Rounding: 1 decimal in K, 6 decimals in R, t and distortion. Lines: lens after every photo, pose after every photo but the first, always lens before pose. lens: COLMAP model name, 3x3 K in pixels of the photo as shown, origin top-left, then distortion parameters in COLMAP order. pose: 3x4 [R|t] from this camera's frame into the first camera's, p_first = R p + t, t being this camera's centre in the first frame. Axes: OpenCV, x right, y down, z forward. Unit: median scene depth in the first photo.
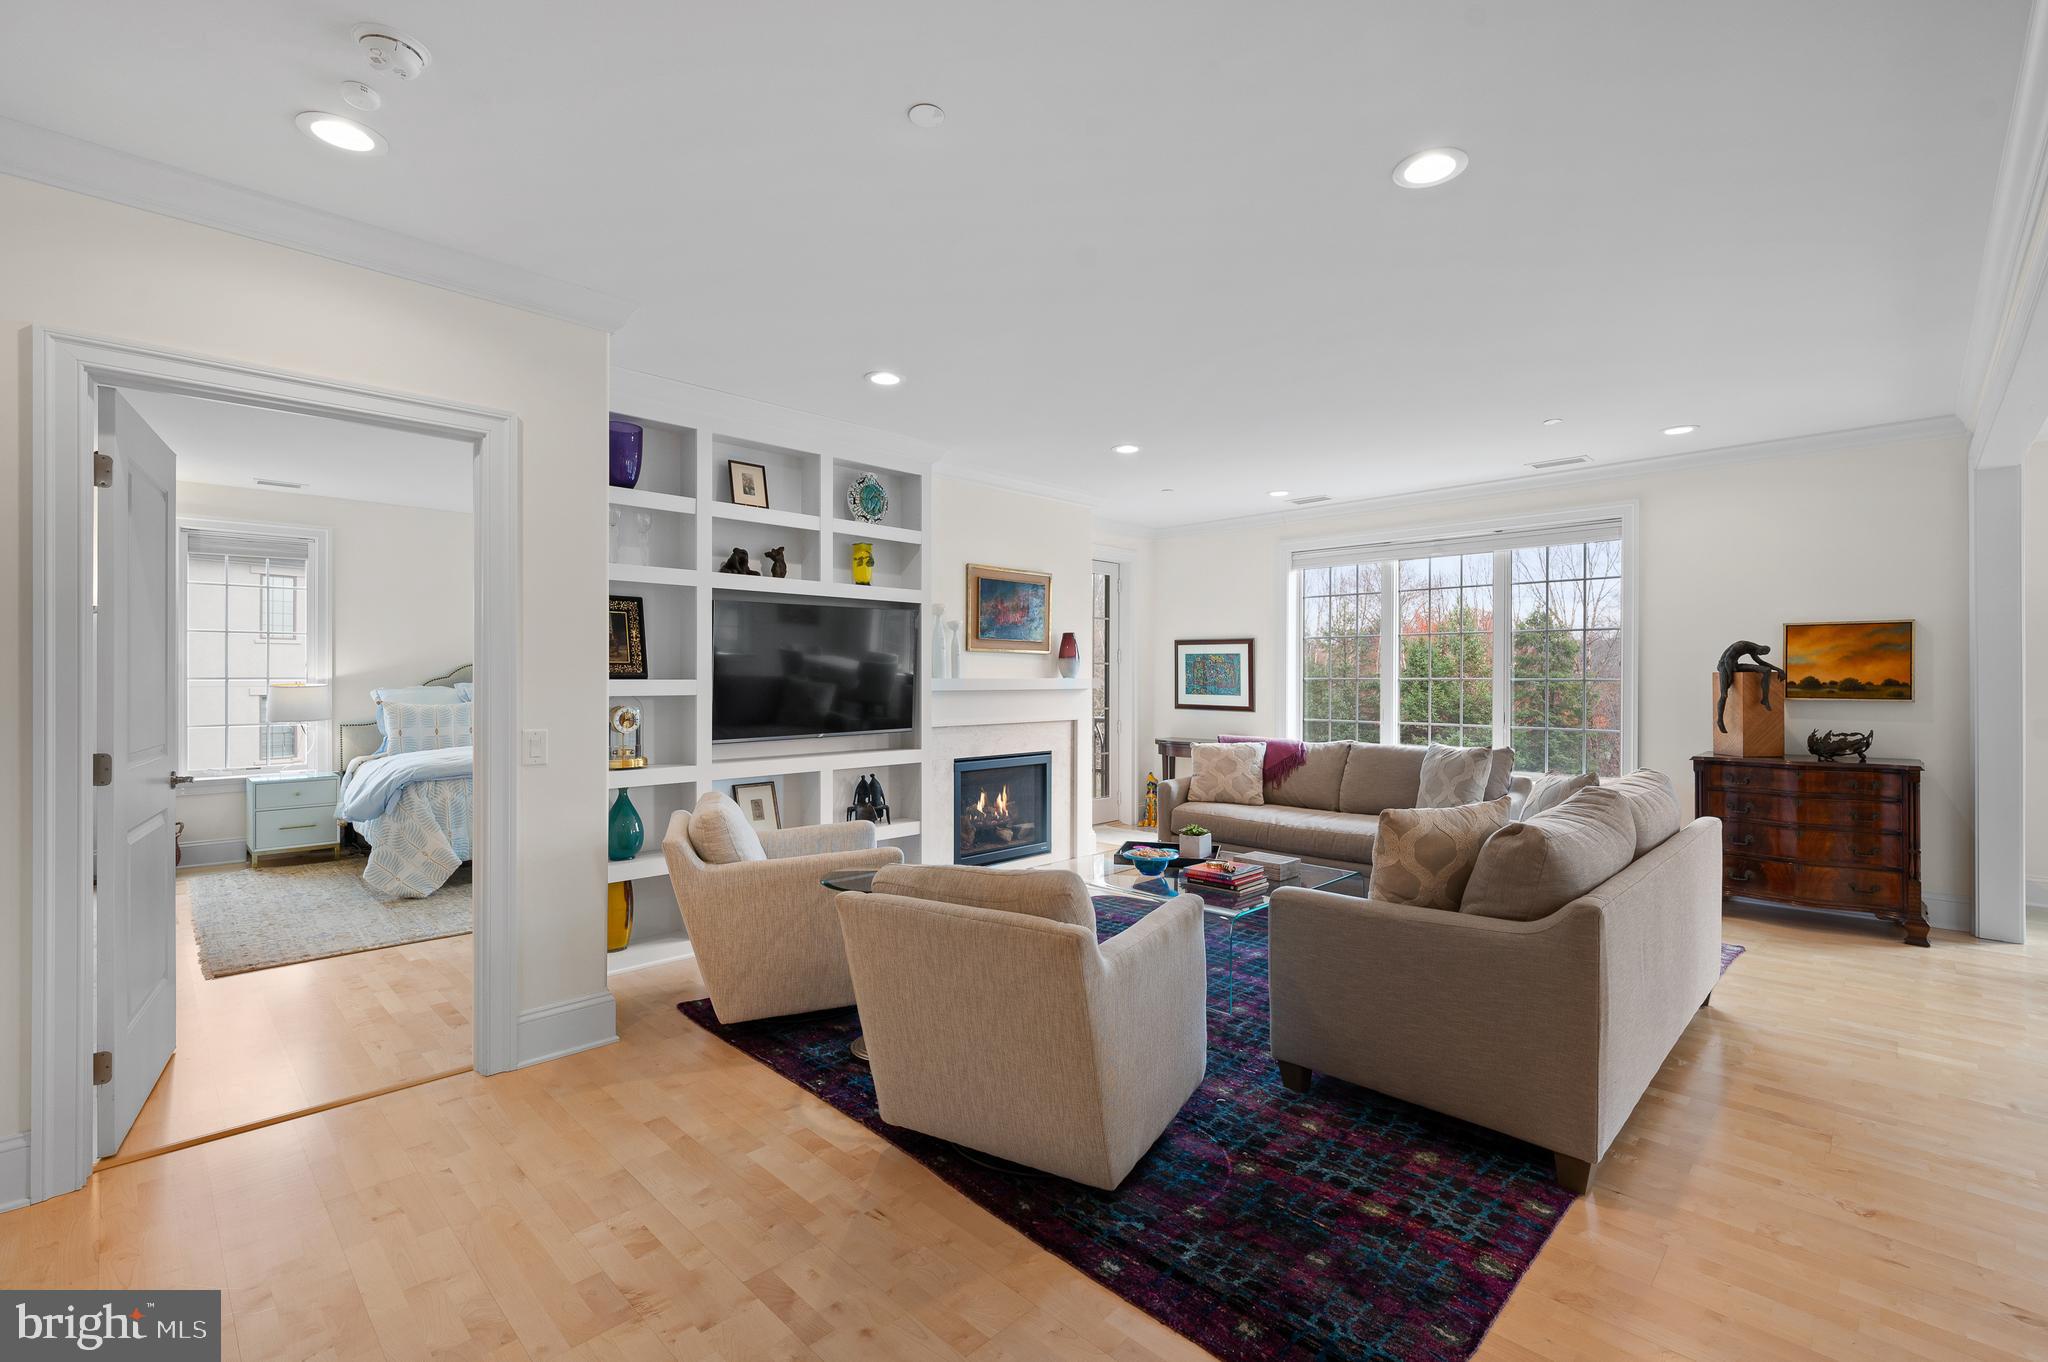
lens RADIAL K [[895.8, 0, 1034.3], [0, 895.8, 676.1], [0, 0, 1]] dist [-0.000902, 0.000262]
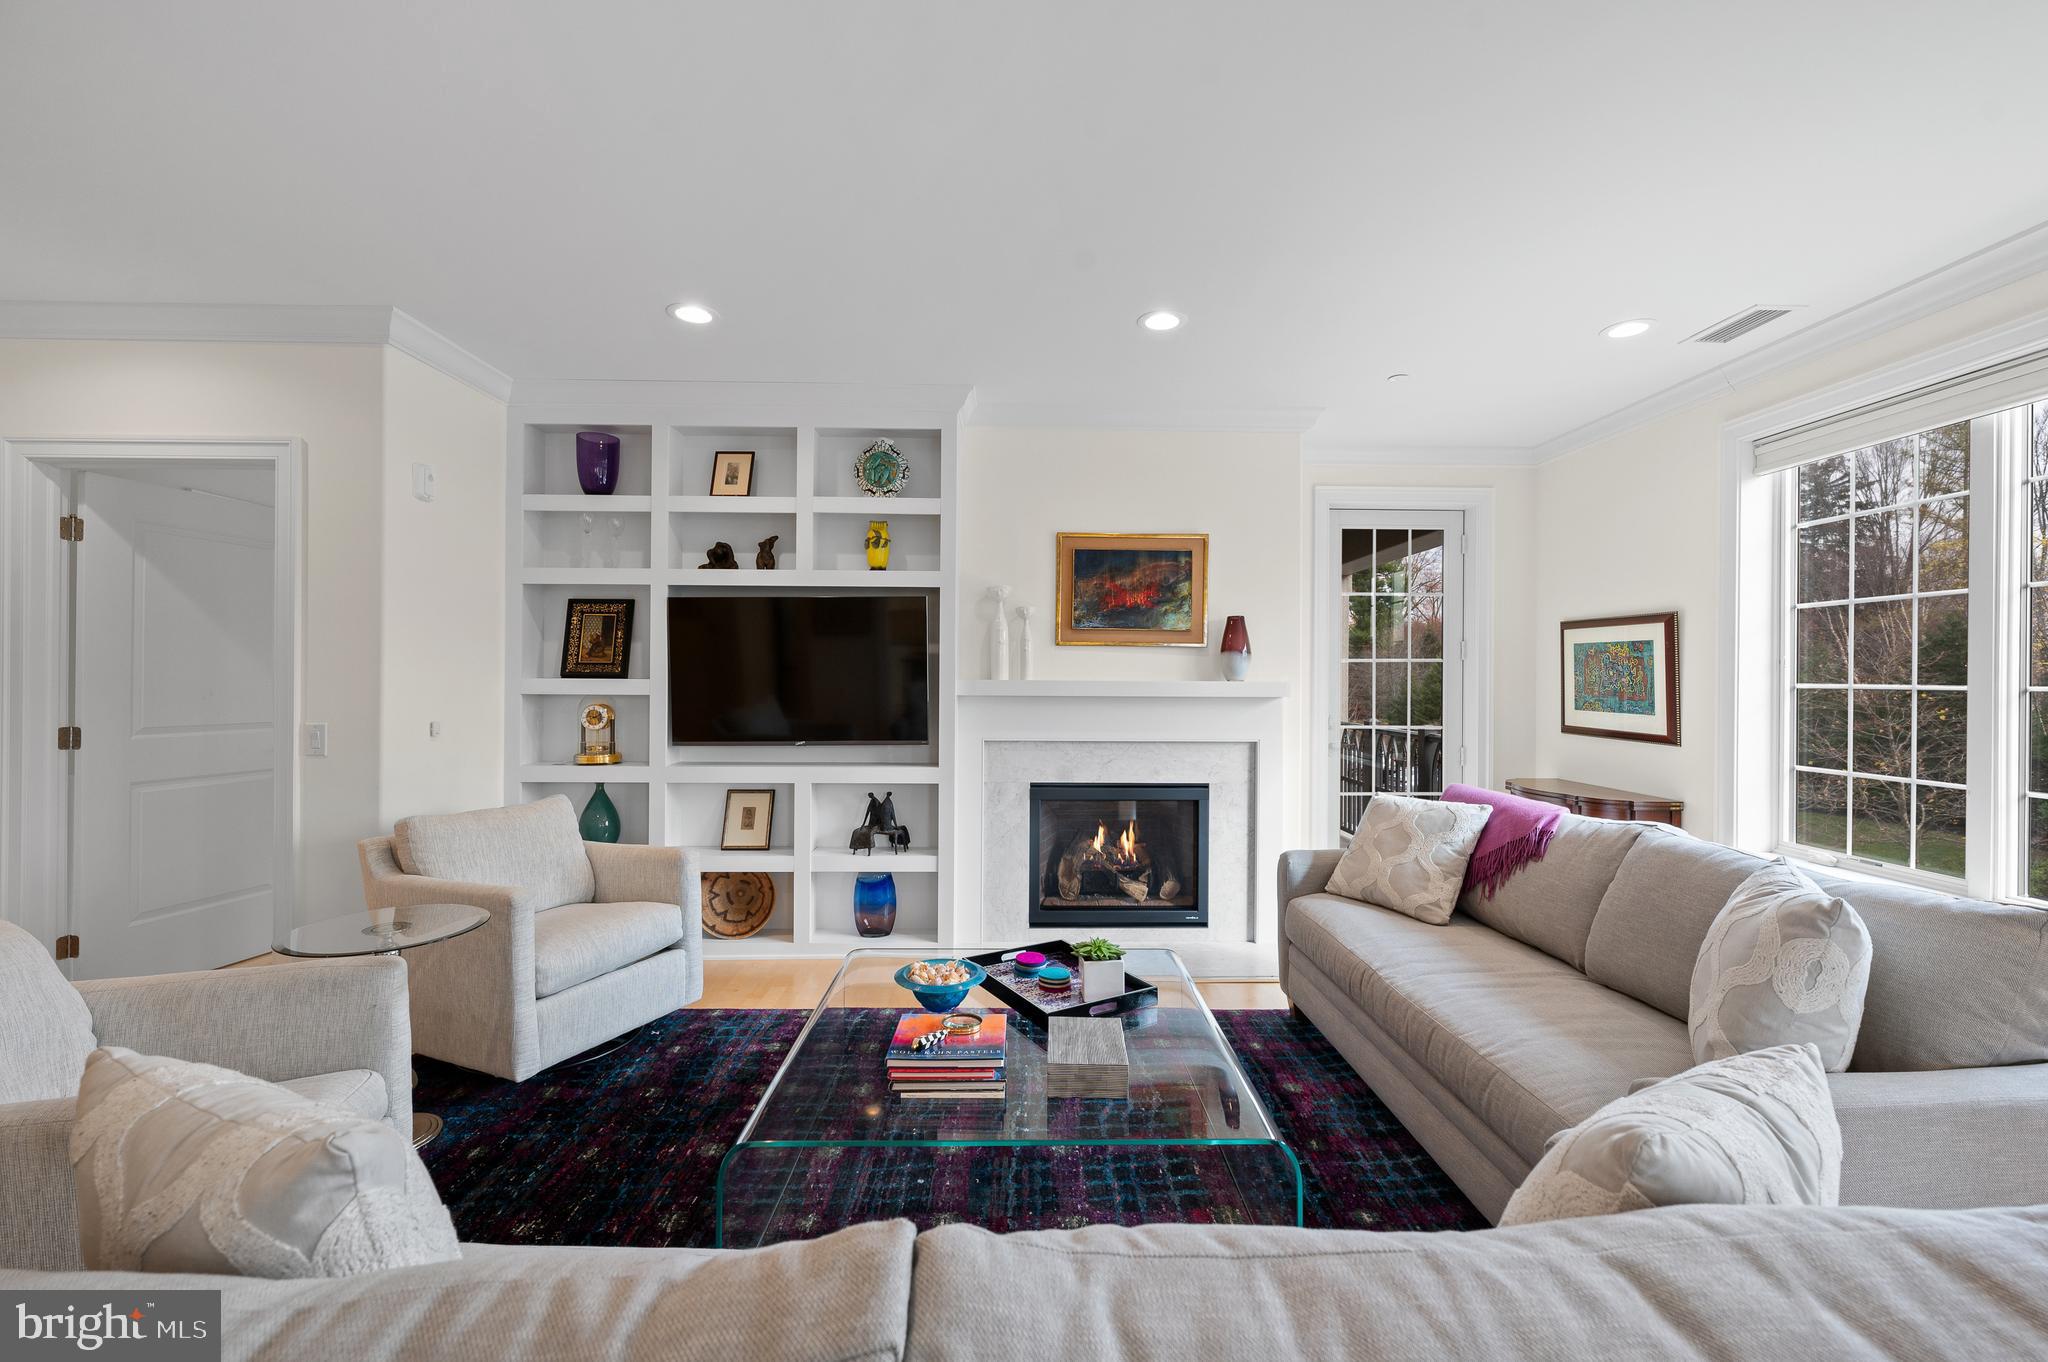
lens RADIAL K [[827.8, 0, 1033.9], [0, 827.8, 675.1], [0, 0, 1]] dist [-0.001669, -0.000126]
pose [[0.716672, 0.002066, -0.697408, 0.475045], [-0.004887, 0.999986, -0.002060, -0.000618], [0.697394, 0.004885, 0.716672, 0.544416]]
